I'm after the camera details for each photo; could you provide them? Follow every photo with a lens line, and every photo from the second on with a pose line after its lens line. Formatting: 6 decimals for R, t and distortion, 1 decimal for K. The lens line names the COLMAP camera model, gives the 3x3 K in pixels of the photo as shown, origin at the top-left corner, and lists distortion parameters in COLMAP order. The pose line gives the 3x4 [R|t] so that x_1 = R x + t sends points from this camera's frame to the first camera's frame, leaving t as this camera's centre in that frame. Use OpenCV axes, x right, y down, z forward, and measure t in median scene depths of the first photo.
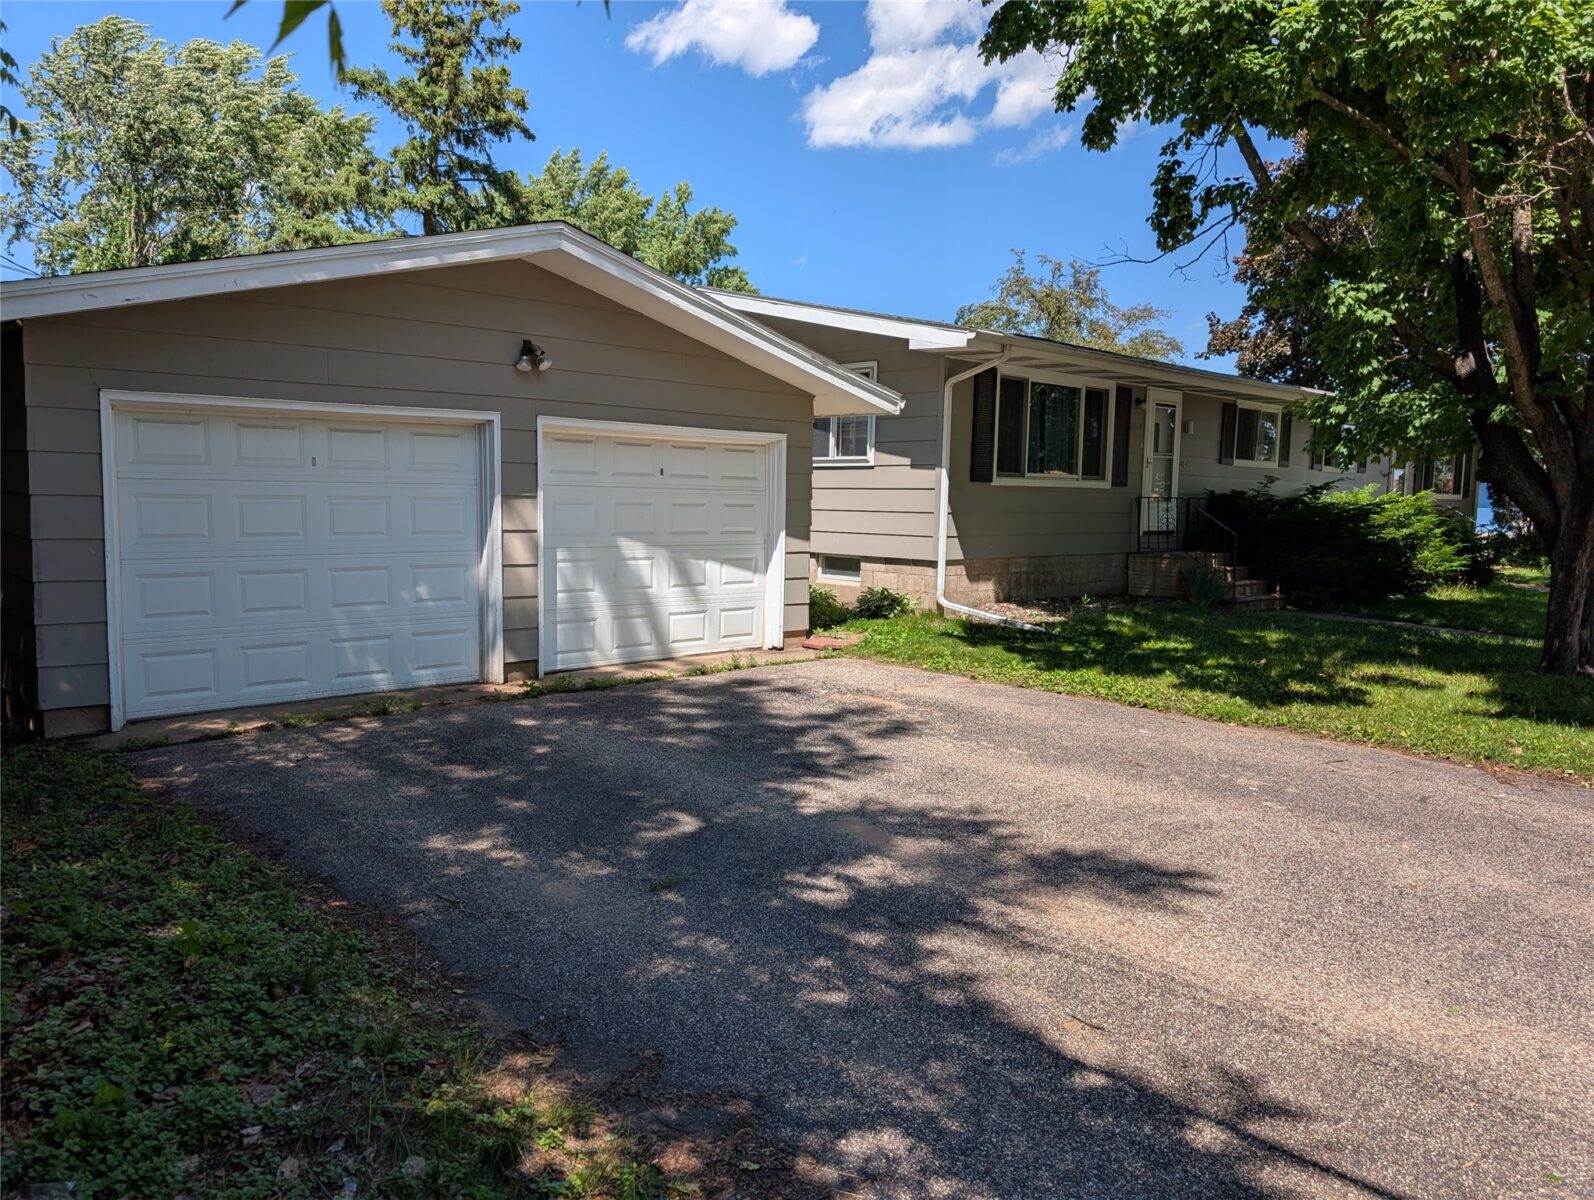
lens RADIAL K [[1128.7, 0, 776.8], [0, 1128.7, 618.8], [0, 0, 1]] dist [0.034836, -0.048782]
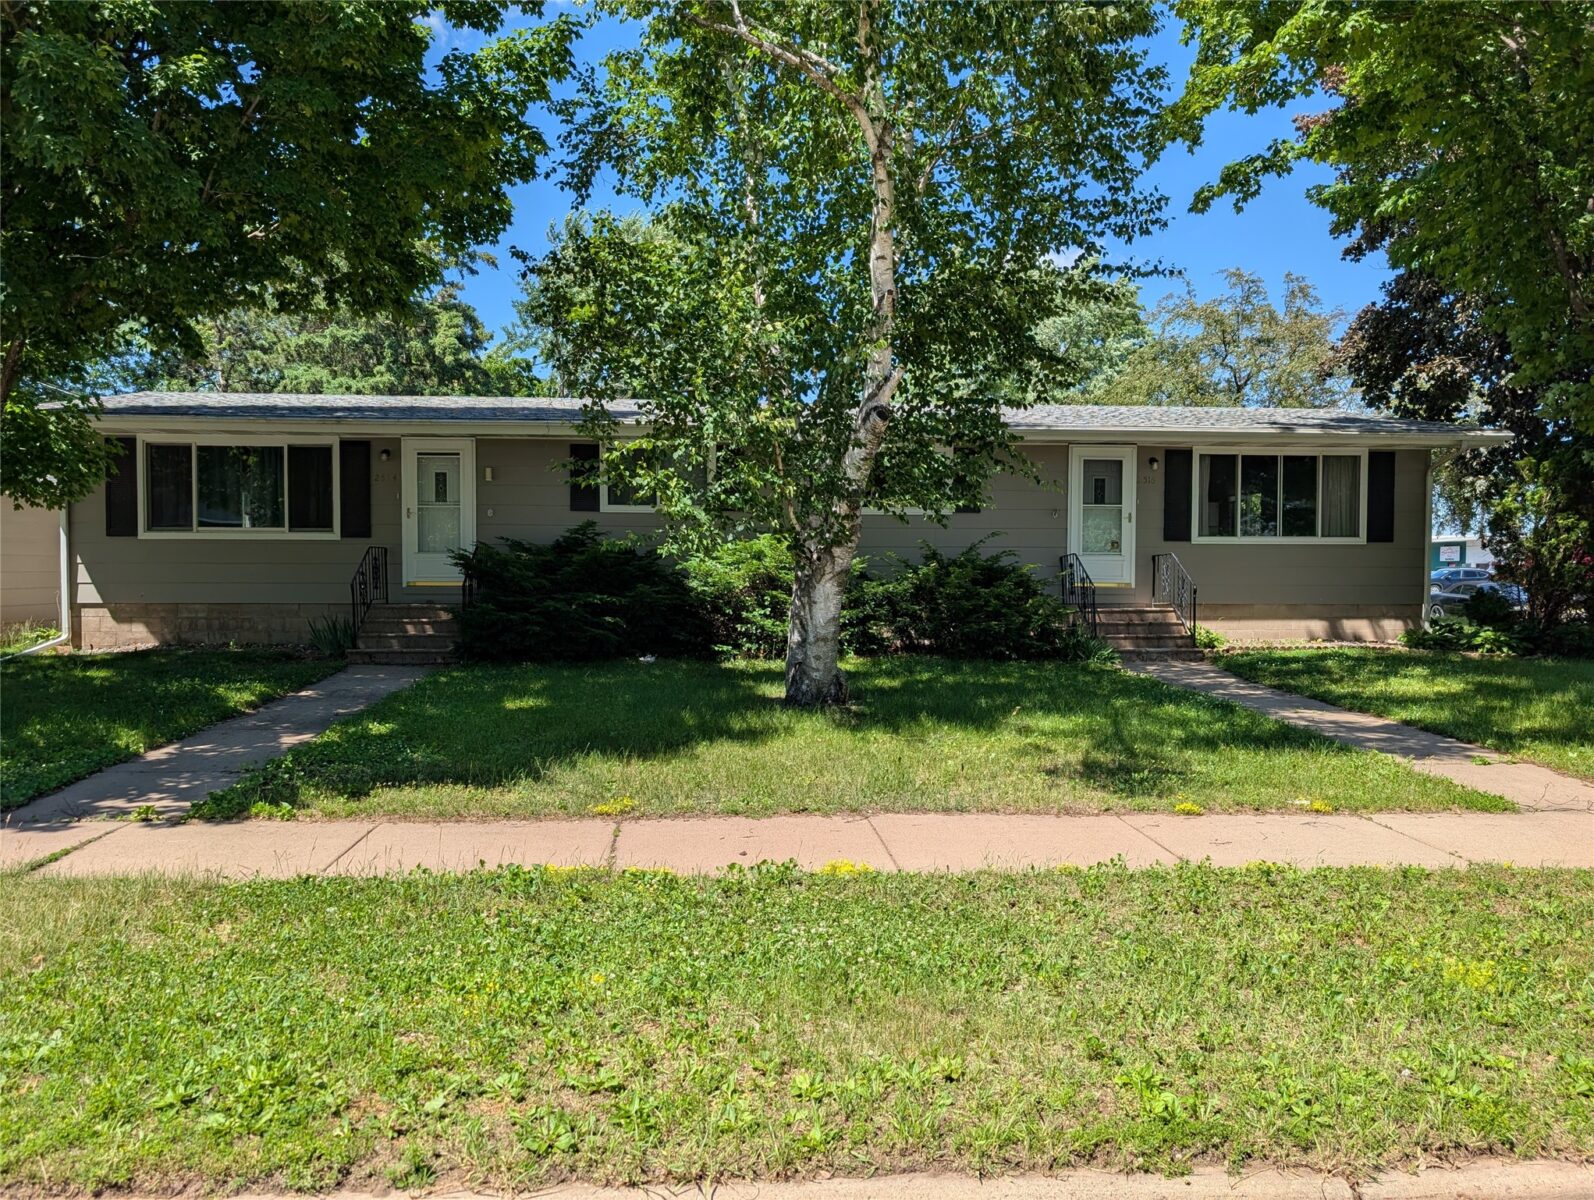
lens RADIAL K [[1148.4, 0, 800.9], [0, 1148.4, 601.8], [0, 0, 1]] dist [0.008629, -0.006819]
pose [[0.786305, 0.004260, -0.617824, 1.745388], [-0.055580, 0.996410, -0.063866, -0.021664], [0.615333, 0.084557, 0.783719, 0.612408]]
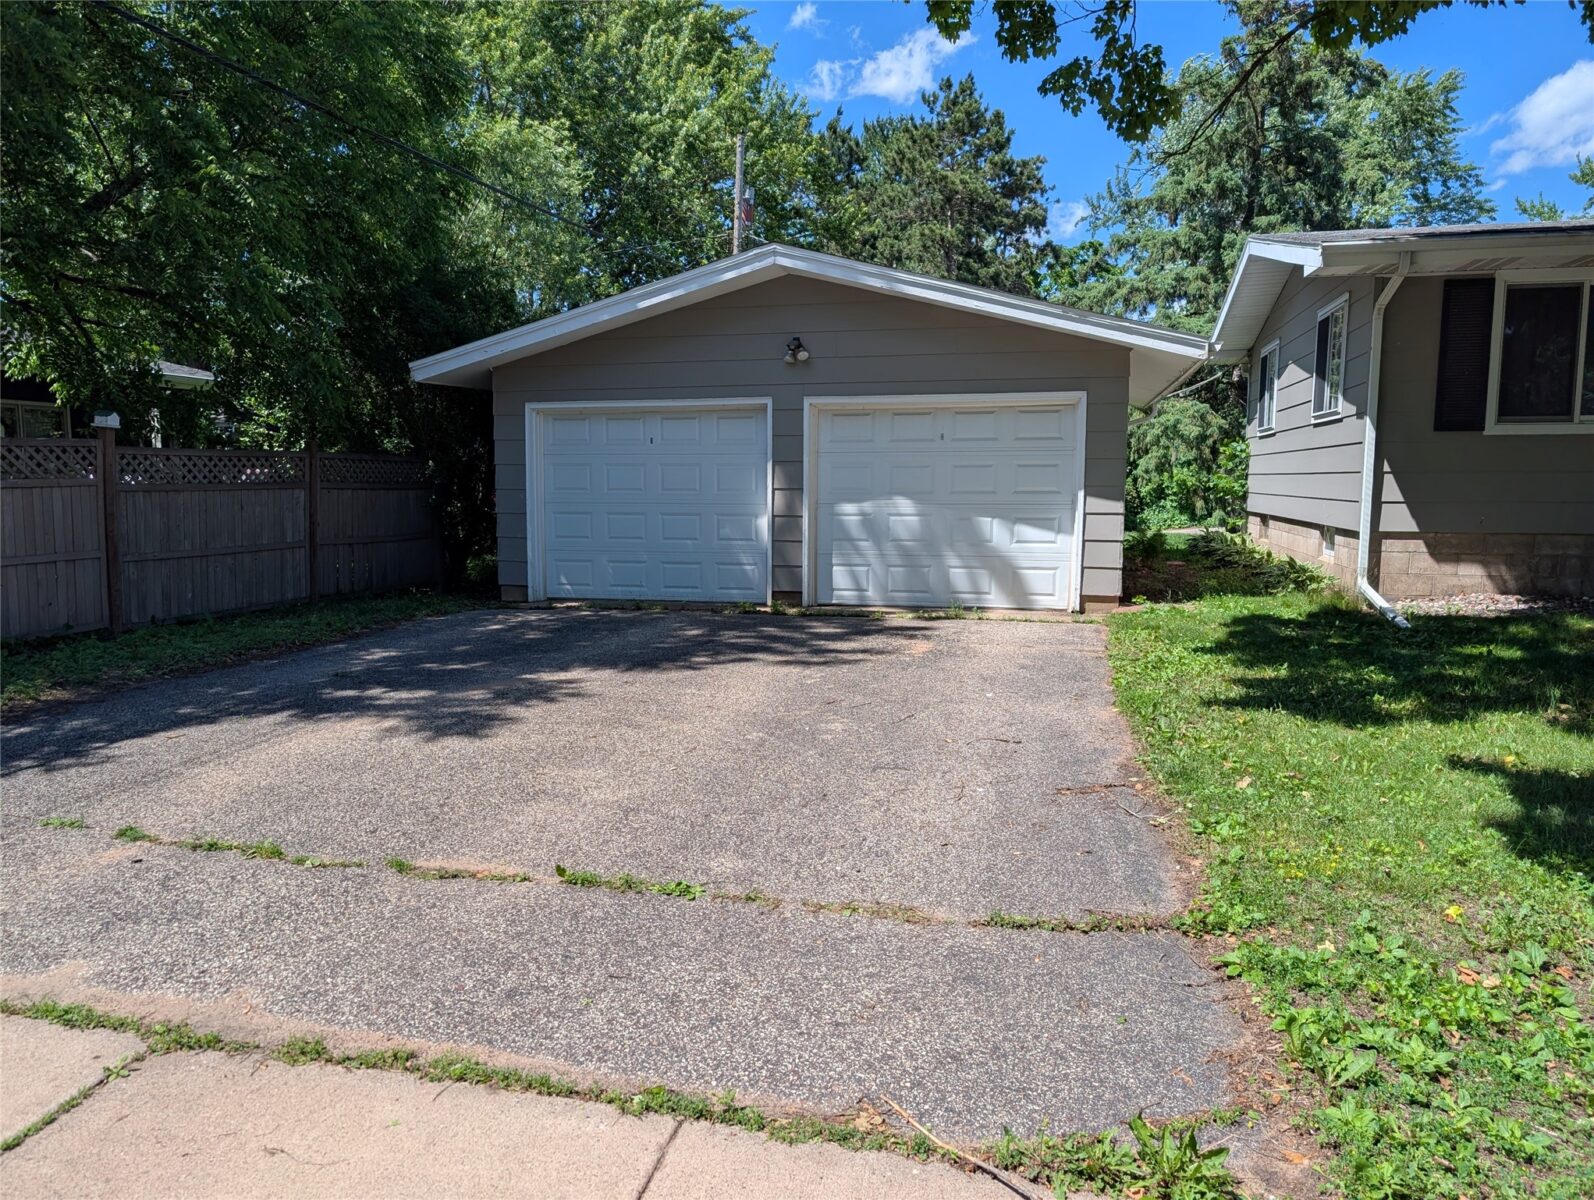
lens RADIAL K [[1131.6, 0, 797.0], [0, 1131.6, 600.0], [0, 0, 1]] dist [0.013013, -0.002702]
pose [[0.550295, 0.072919, -0.831780, 0.696849], [-0.082222, 0.996070, 0.032925, 0.004079], [0.830912, 0.050272, 0.554128, 0.253960]]
